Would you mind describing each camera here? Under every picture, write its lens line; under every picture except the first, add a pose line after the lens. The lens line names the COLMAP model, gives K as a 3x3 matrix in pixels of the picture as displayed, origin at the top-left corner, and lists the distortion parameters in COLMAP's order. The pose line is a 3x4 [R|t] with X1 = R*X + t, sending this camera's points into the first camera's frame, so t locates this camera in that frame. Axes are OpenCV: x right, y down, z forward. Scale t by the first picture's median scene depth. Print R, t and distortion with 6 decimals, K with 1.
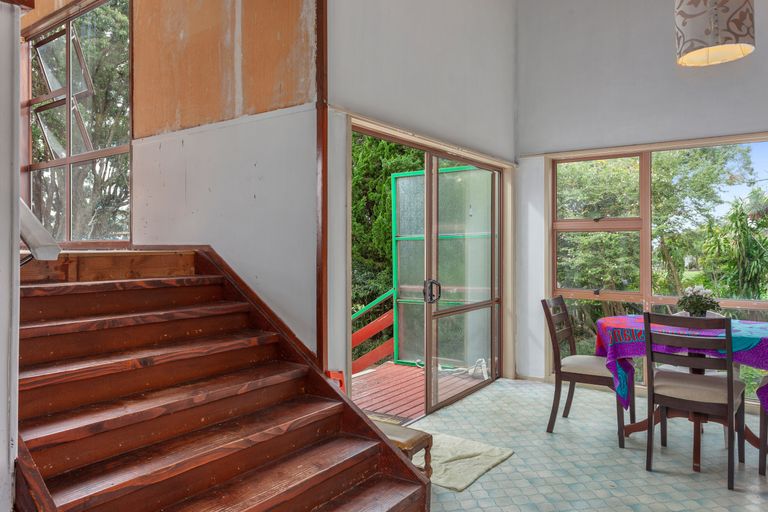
lens RADIAL K [[538.1, 0, 384.1], [0, 538.1, 255.1], [0, 0, 1]] dist [-0.002985, 0.002067]
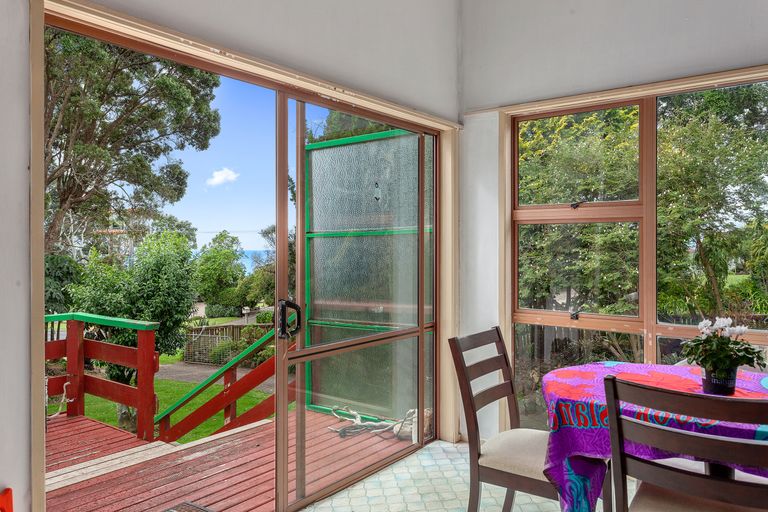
lens RADIAL K [[581.2, 0, 383.3], [0, 581.2, 254.5], [0, 0, 1]] dist [0.004802, -0.002341]
pose [[0.999497, 0.001551, -0.031682, 0.173230], [-0.001626, 0.999996, -0.002359, -0.003847], [0.031678, 0.002410, 0.999495, 0.266932]]
